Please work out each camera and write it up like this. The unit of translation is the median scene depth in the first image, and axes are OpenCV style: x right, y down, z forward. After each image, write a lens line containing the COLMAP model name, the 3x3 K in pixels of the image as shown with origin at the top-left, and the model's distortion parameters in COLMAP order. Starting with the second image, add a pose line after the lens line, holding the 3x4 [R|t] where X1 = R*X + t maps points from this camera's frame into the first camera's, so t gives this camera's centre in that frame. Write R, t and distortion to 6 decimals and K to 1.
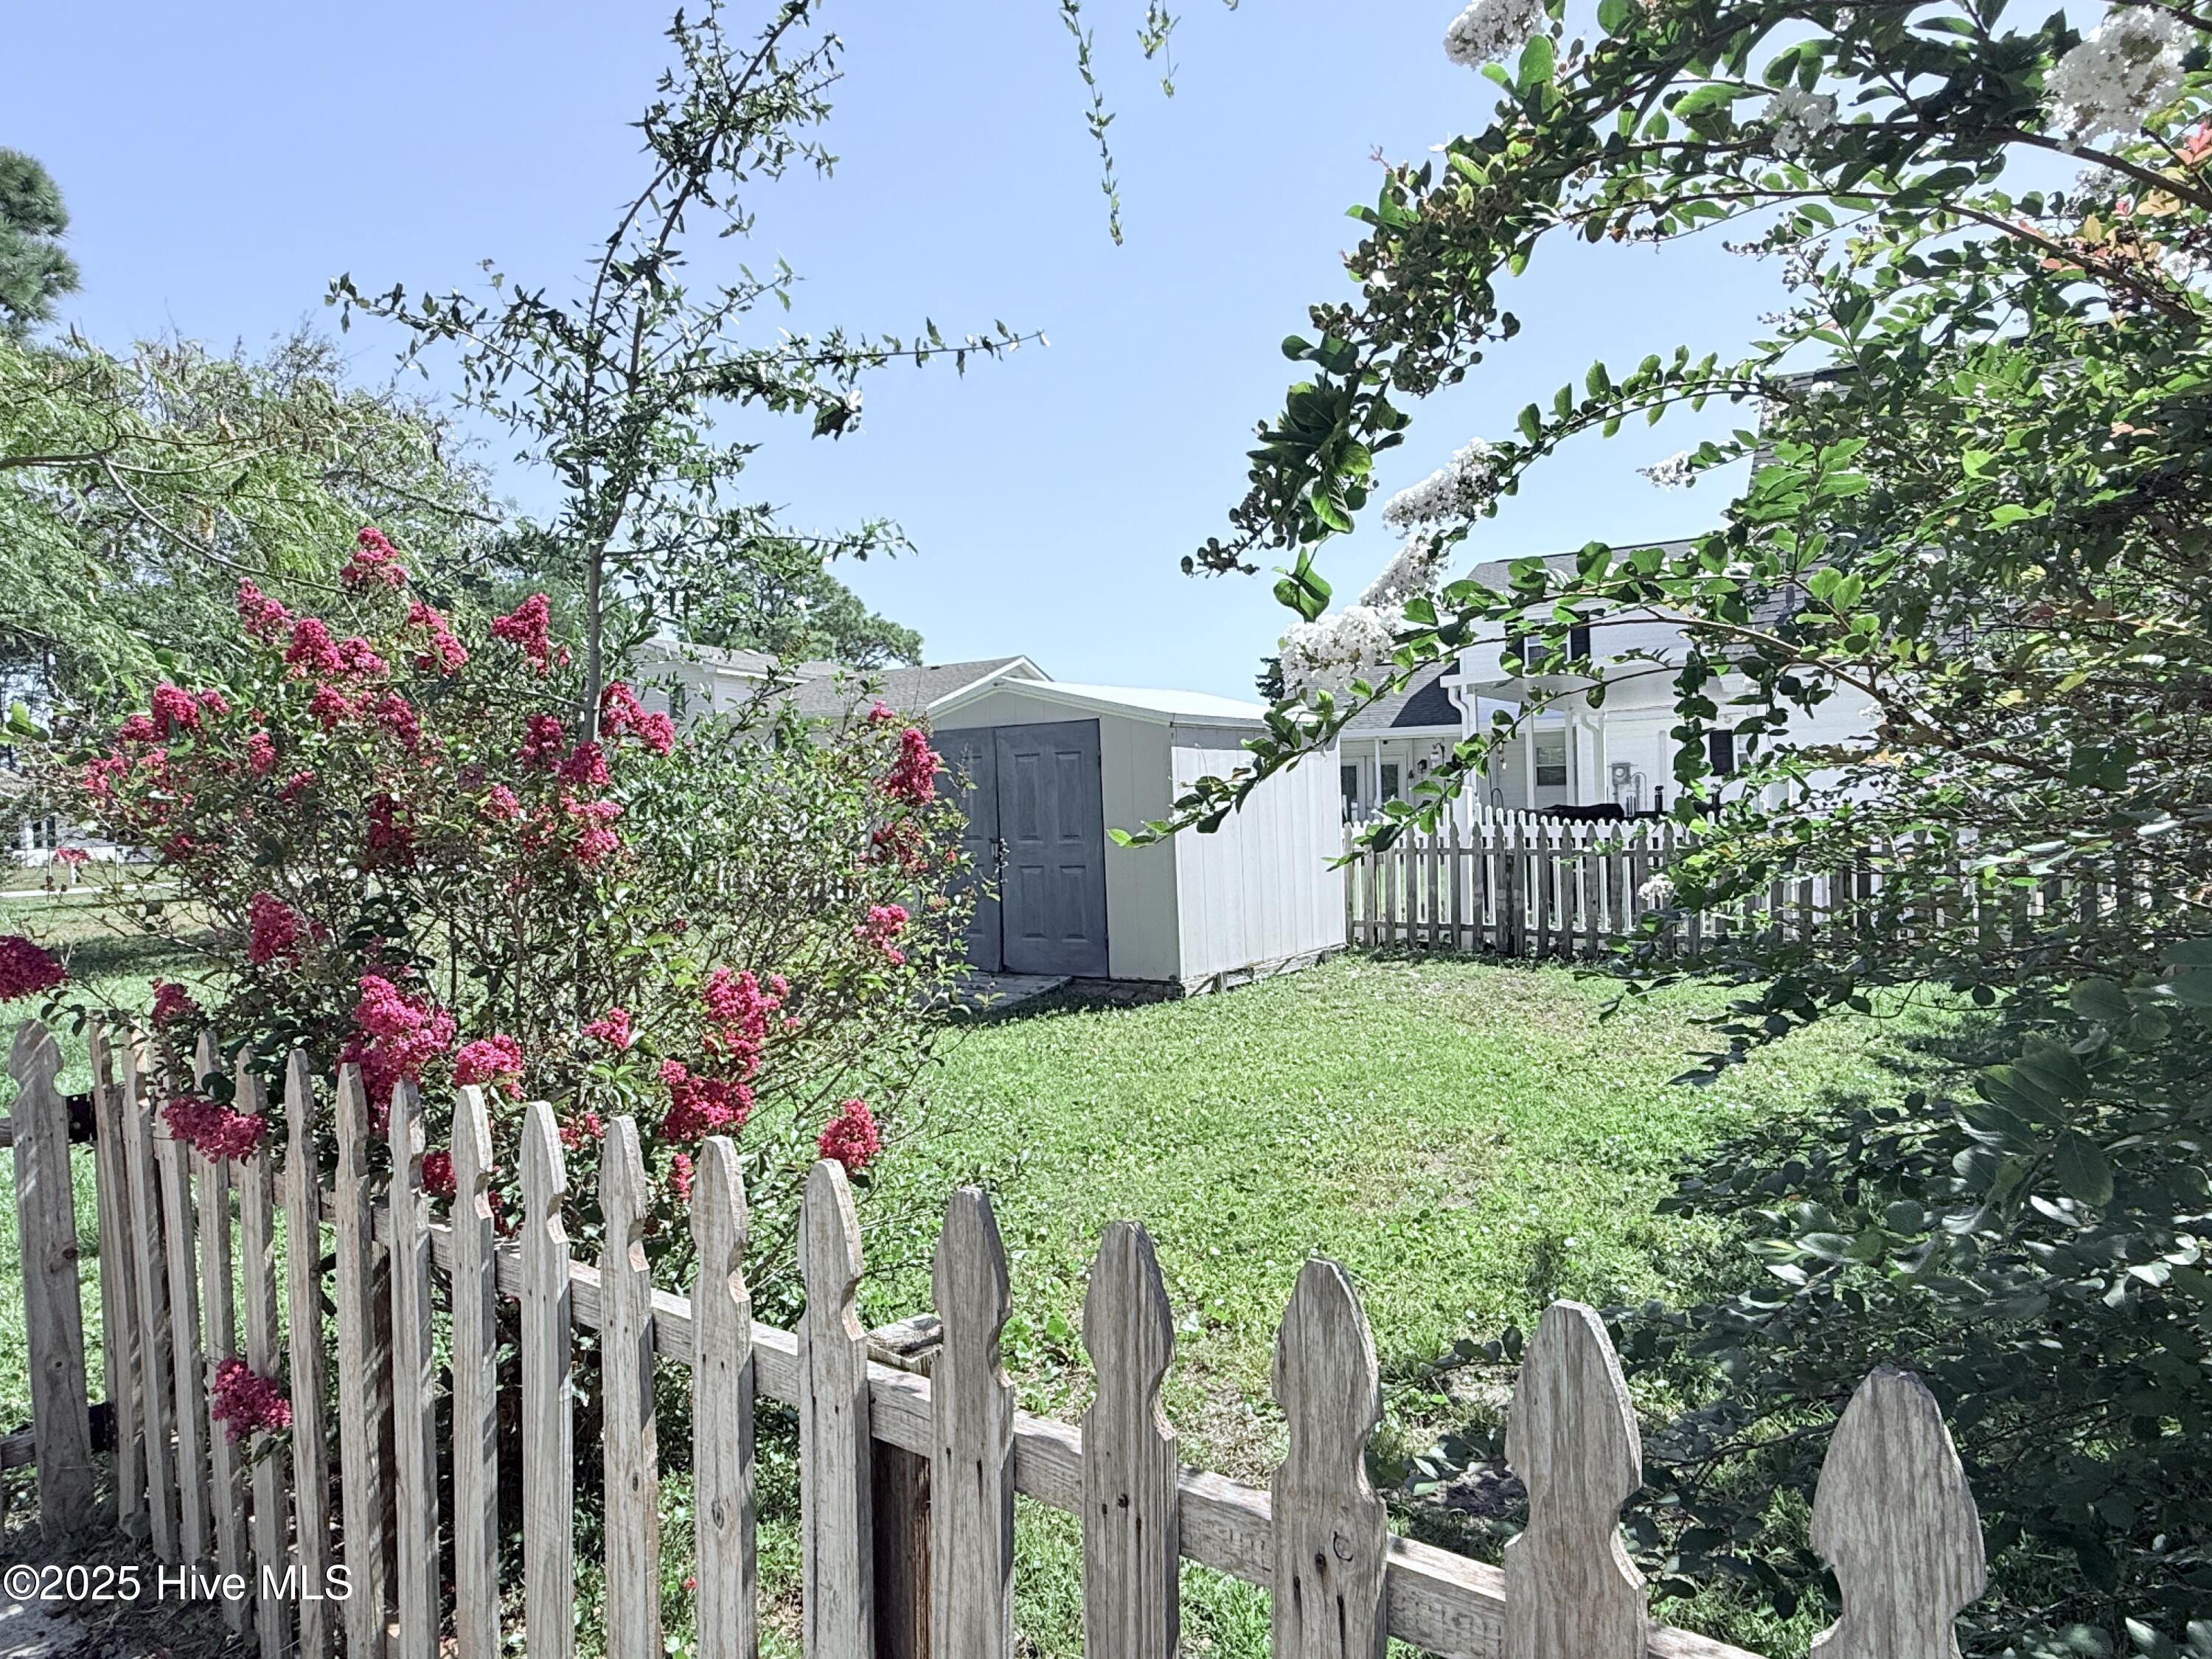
lens RADIAL K [[1354.3, 0, 1112.9], [0, 1354.3, 853.1], [0, 0, 1]] dist [0.000414, 0.000294]
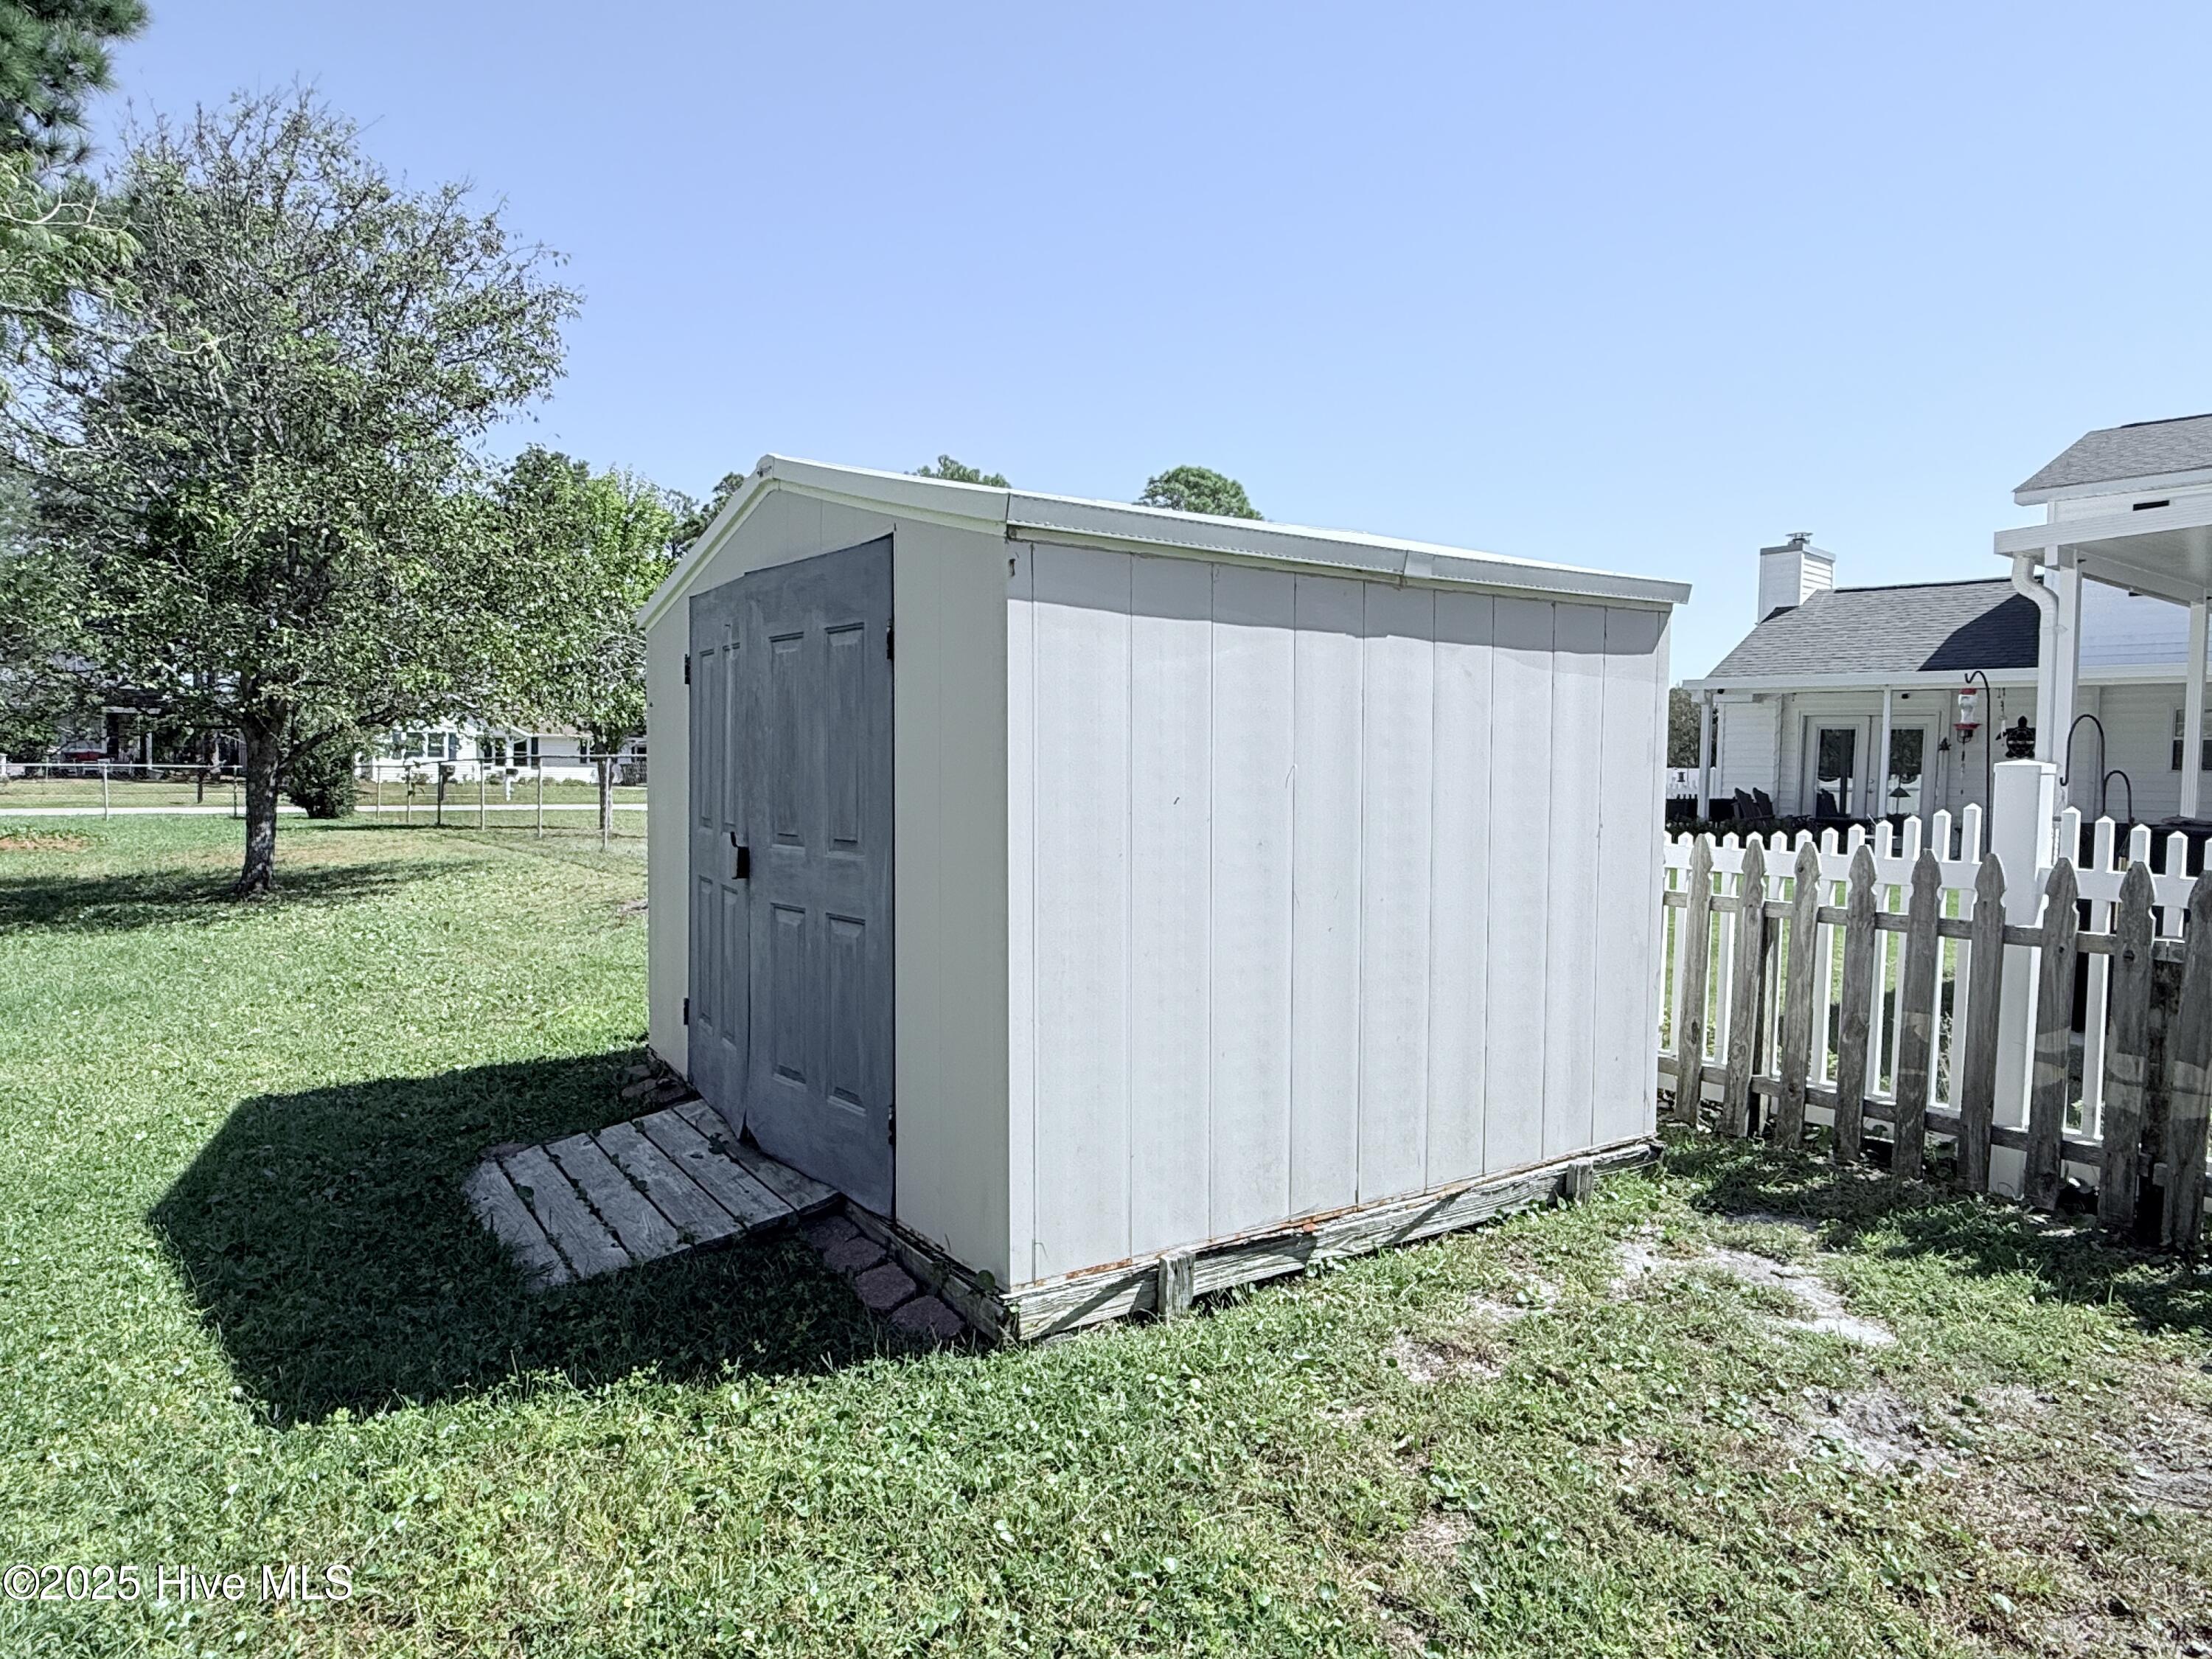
lens RADIAL K [[1354.3, 0, 1112.9], [0, 1354.3, 853.1], [0, 0, 1]] dist [0.000414, 0.000294]
pose [[0.939652, 0.062708, -0.336337, 0.151449], [-0.052357, 0.997836, 0.039766, -0.025474], [0.338103, -0.019757, 0.940902, 0.572898]]
